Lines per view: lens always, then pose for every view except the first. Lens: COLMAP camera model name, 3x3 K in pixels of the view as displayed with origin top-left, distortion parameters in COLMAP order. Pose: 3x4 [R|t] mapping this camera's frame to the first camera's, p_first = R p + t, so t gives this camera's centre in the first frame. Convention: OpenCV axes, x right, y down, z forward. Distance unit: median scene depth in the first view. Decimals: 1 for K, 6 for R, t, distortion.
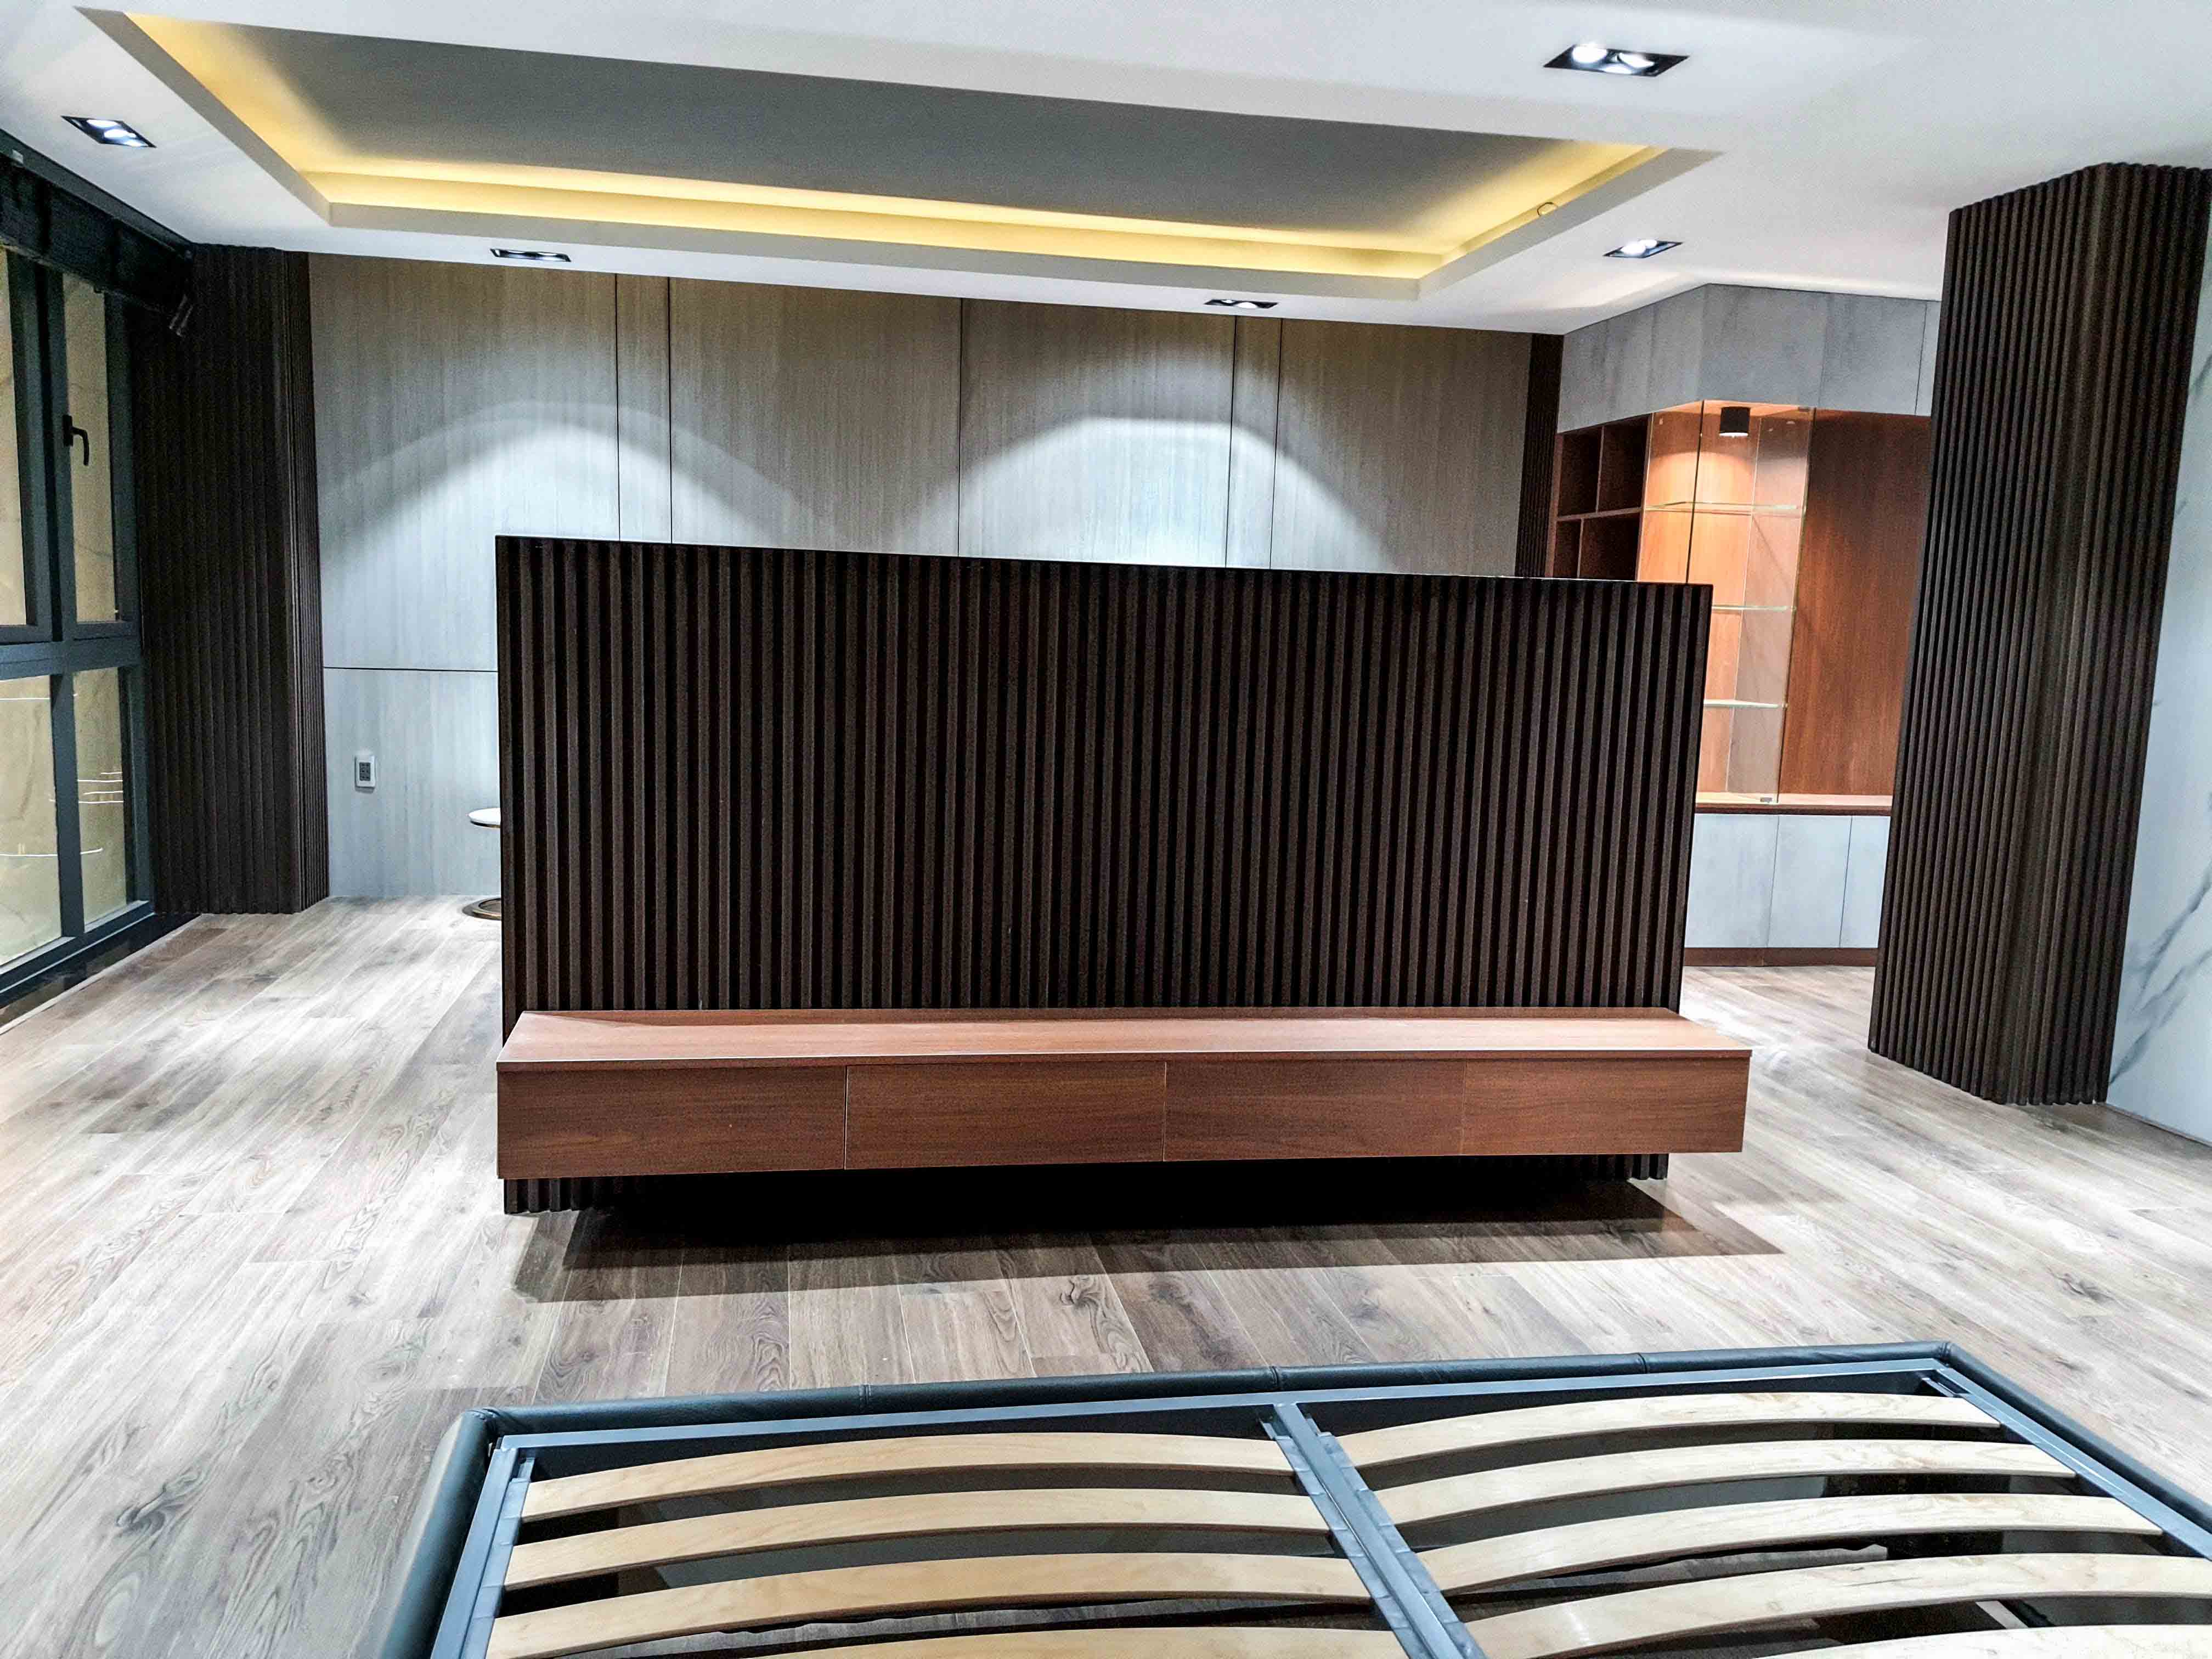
lens RADIAL K [[1714.1, 0, 1094.8], [0, 1714.1, 849.6], [0, 0, 1]] dist [0.091227, -0.144496]
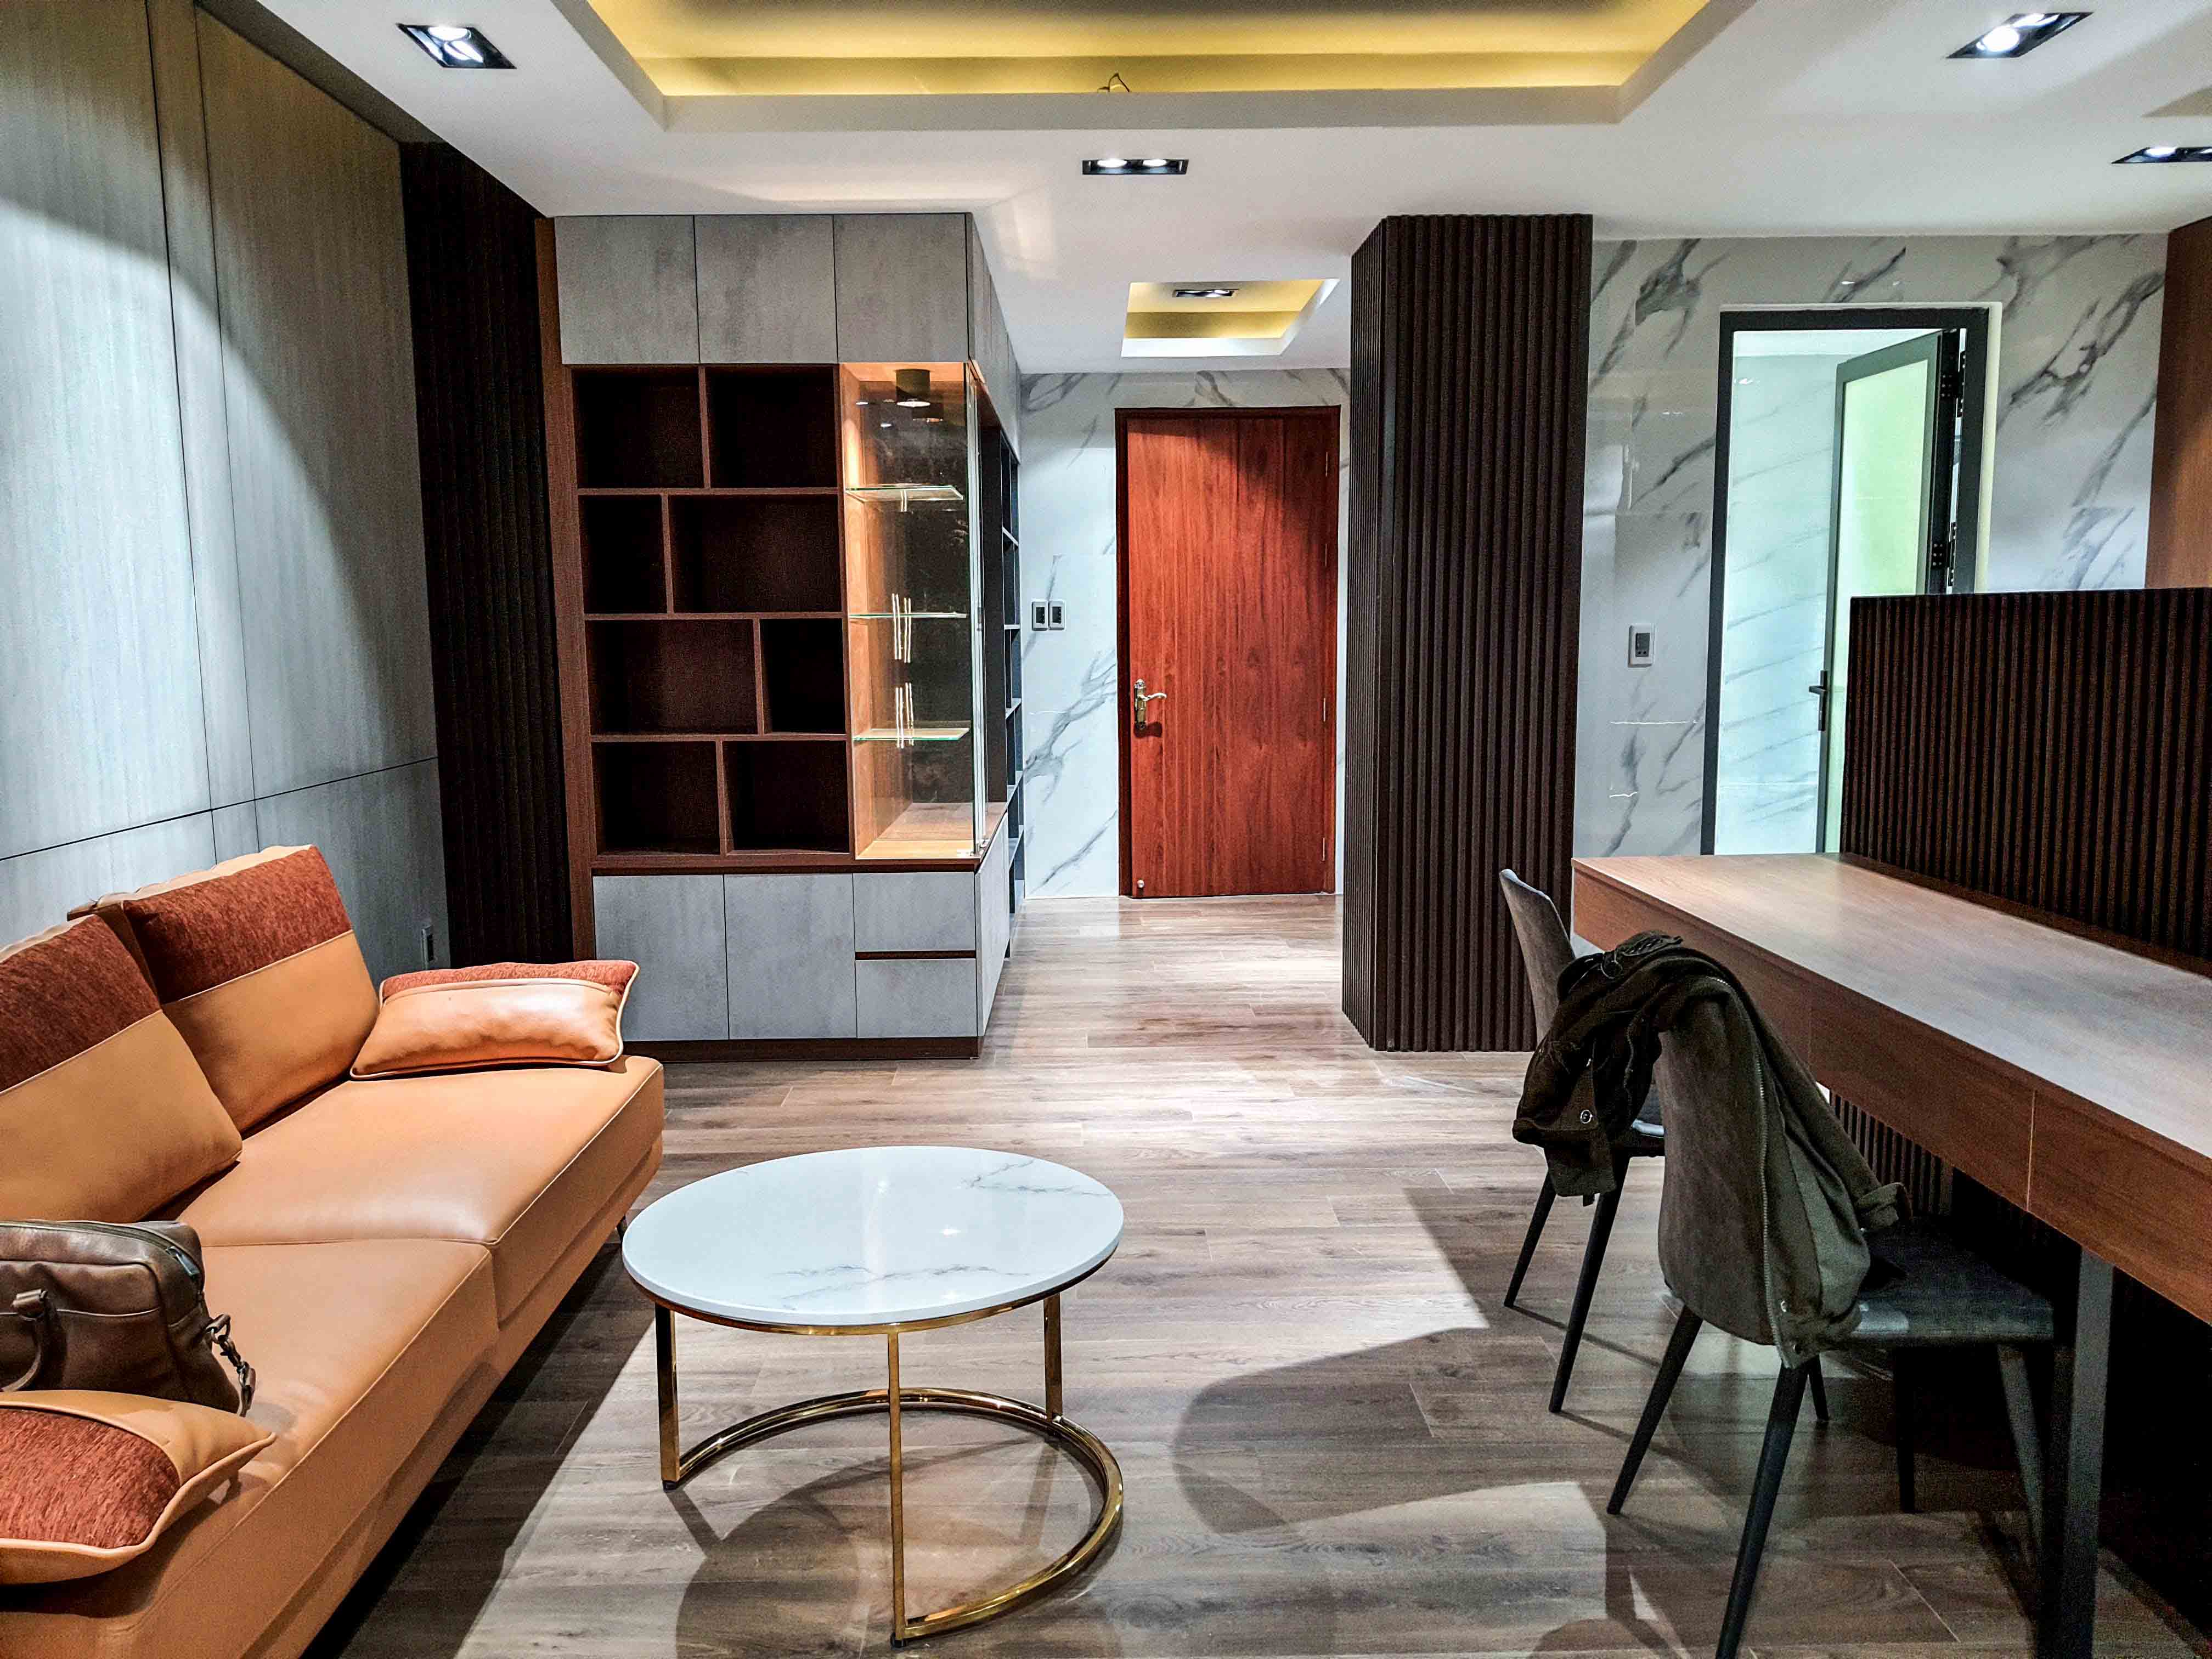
lens RADIAL K [[1712.2, 0, 1106.0], [0, 1712.2, 829.5], [0, 0, 1]] dist [0.118996, -0.216681]
pose [[0.167639, -0.154798, 0.973619, -0.597356], [0.153196, 0.979689, 0.129386, -0.184311], [-0.973873, 0.127465, 0.187948, 1.074768]]
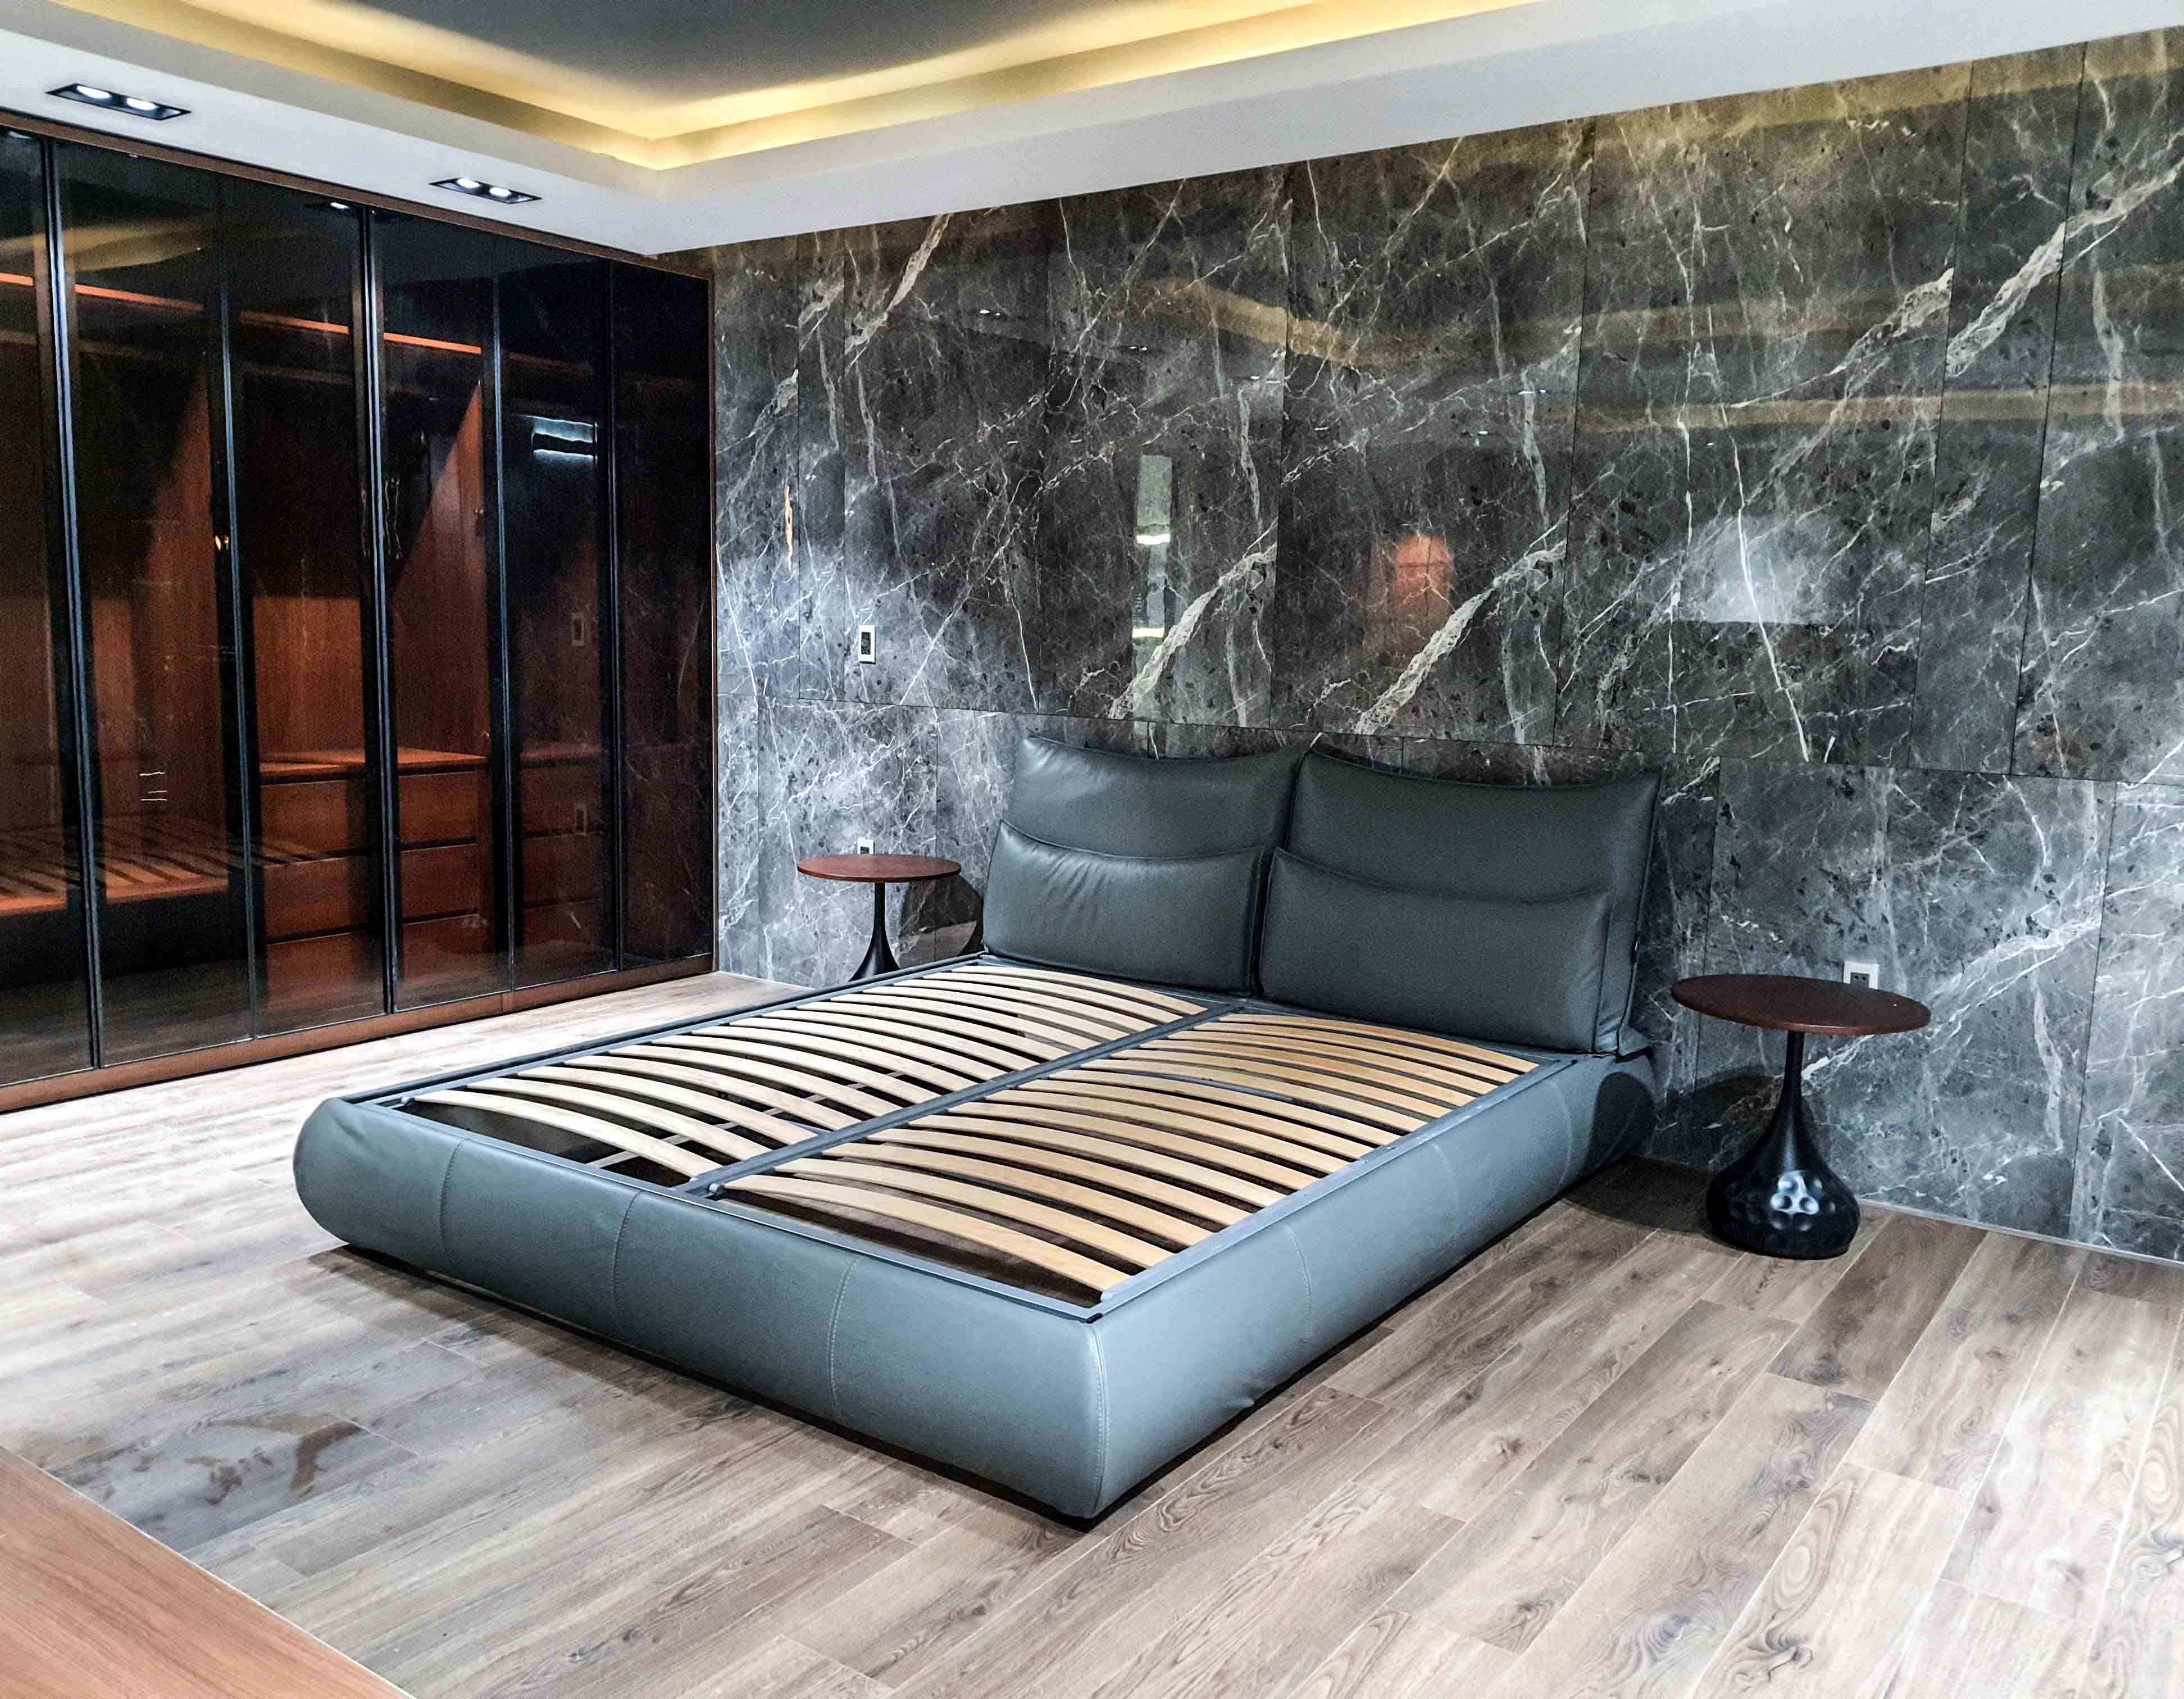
lens RADIAL K [[1745.9, 0, 1093.6], [0, 1745.9, 892.1], [0, 0, 1]] dist [0.066407, -0.094016]
pose [[-0.688025, -0.162297, 0.707305, -0.506268], [0.053097, 0.960799, 0.272114, -0.133933], [-0.723741, 0.224777, -0.652437, 0.743817]]
